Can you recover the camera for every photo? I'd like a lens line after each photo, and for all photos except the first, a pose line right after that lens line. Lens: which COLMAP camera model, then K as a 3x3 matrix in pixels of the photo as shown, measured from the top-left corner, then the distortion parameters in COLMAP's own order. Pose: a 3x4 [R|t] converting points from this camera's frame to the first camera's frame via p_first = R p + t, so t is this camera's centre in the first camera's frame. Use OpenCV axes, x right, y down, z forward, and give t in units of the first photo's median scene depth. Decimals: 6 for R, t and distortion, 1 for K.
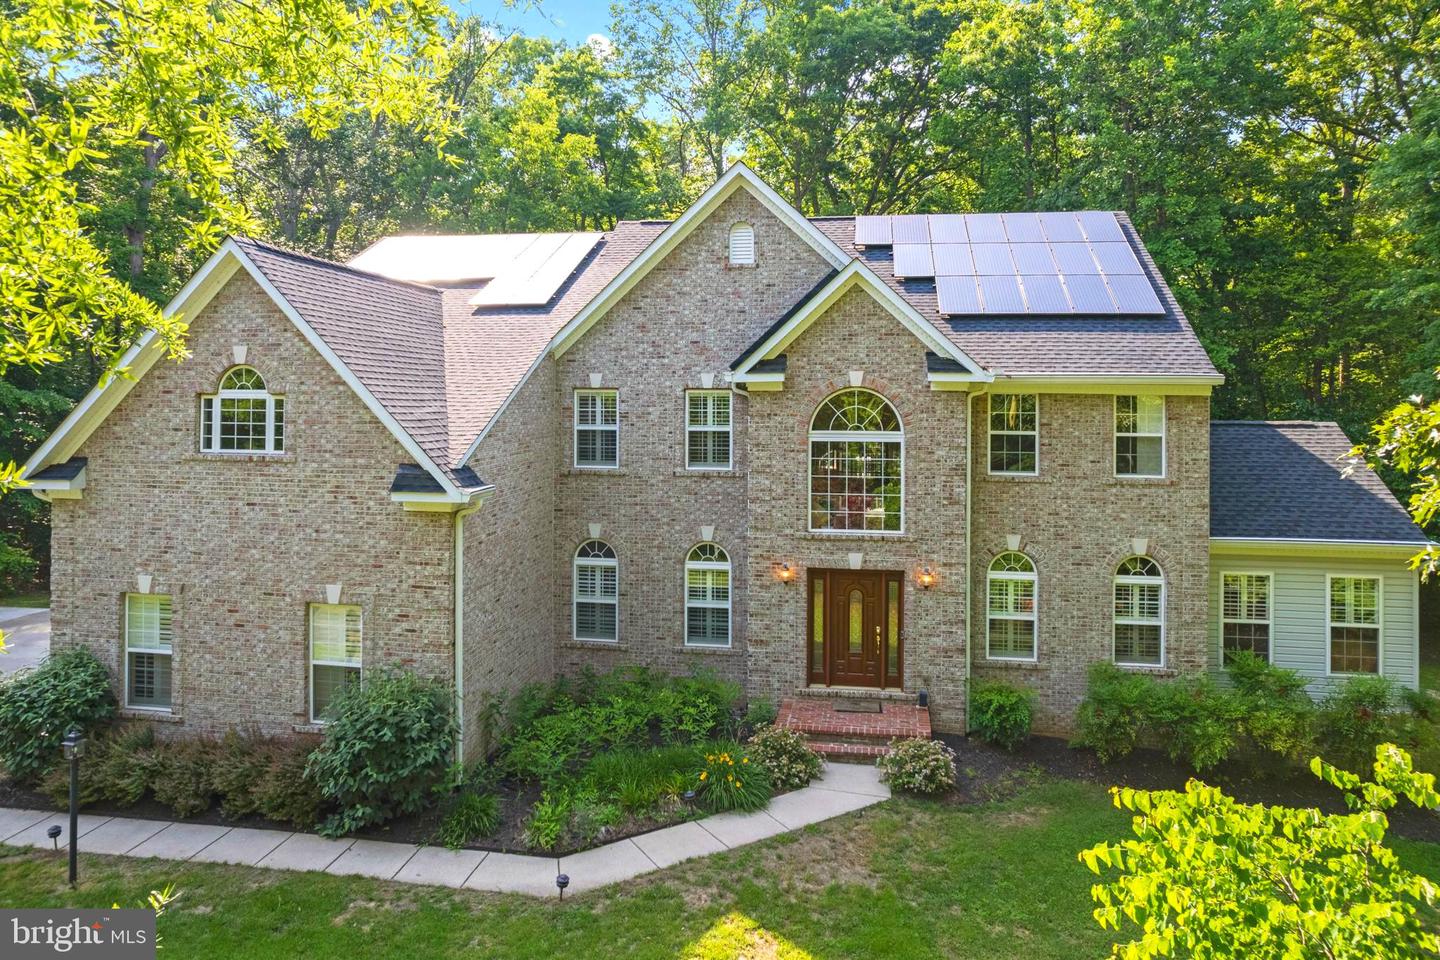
lens RADIAL K [[944.3, 0, 720.2], [0, 944.3, 395.8], [0, 0, 1]] dist [-0.023141, 0.000417]
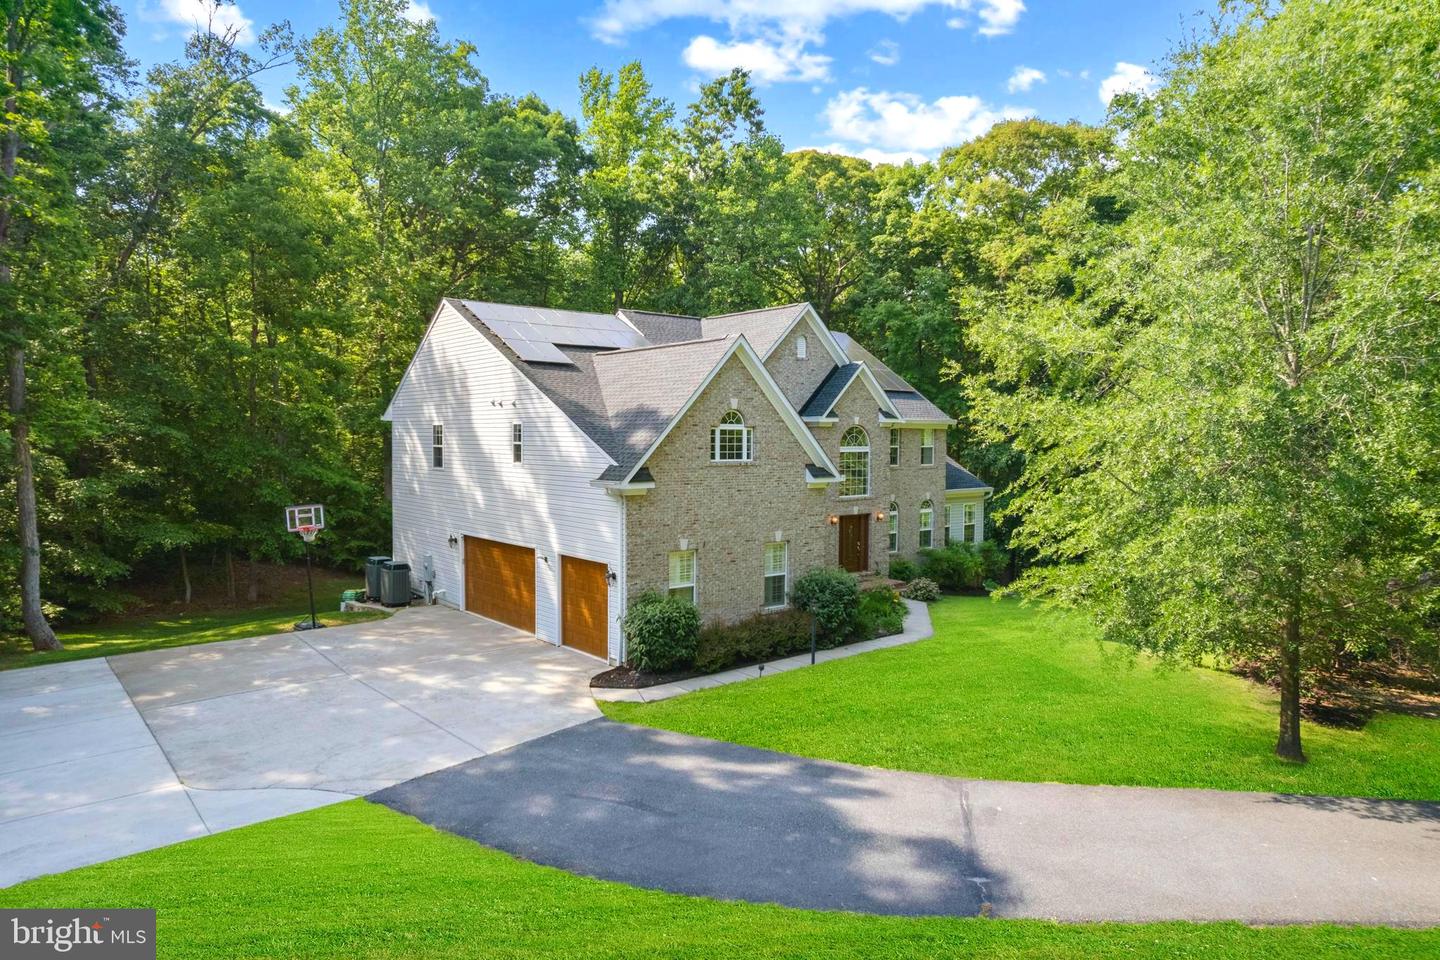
lens RADIAL K [[916.3, 0, 722.8], [0, 916.3, 470.3], [0, 0, 1]] dist [-0.051703, -0.000696]
pose [[0.652384, -0.030877, 0.757259, -1.775294], [-0.002408, 0.999080, 0.042812, 0.005755], [-0.757885, -0.029753, 0.651710, -0.078351]]
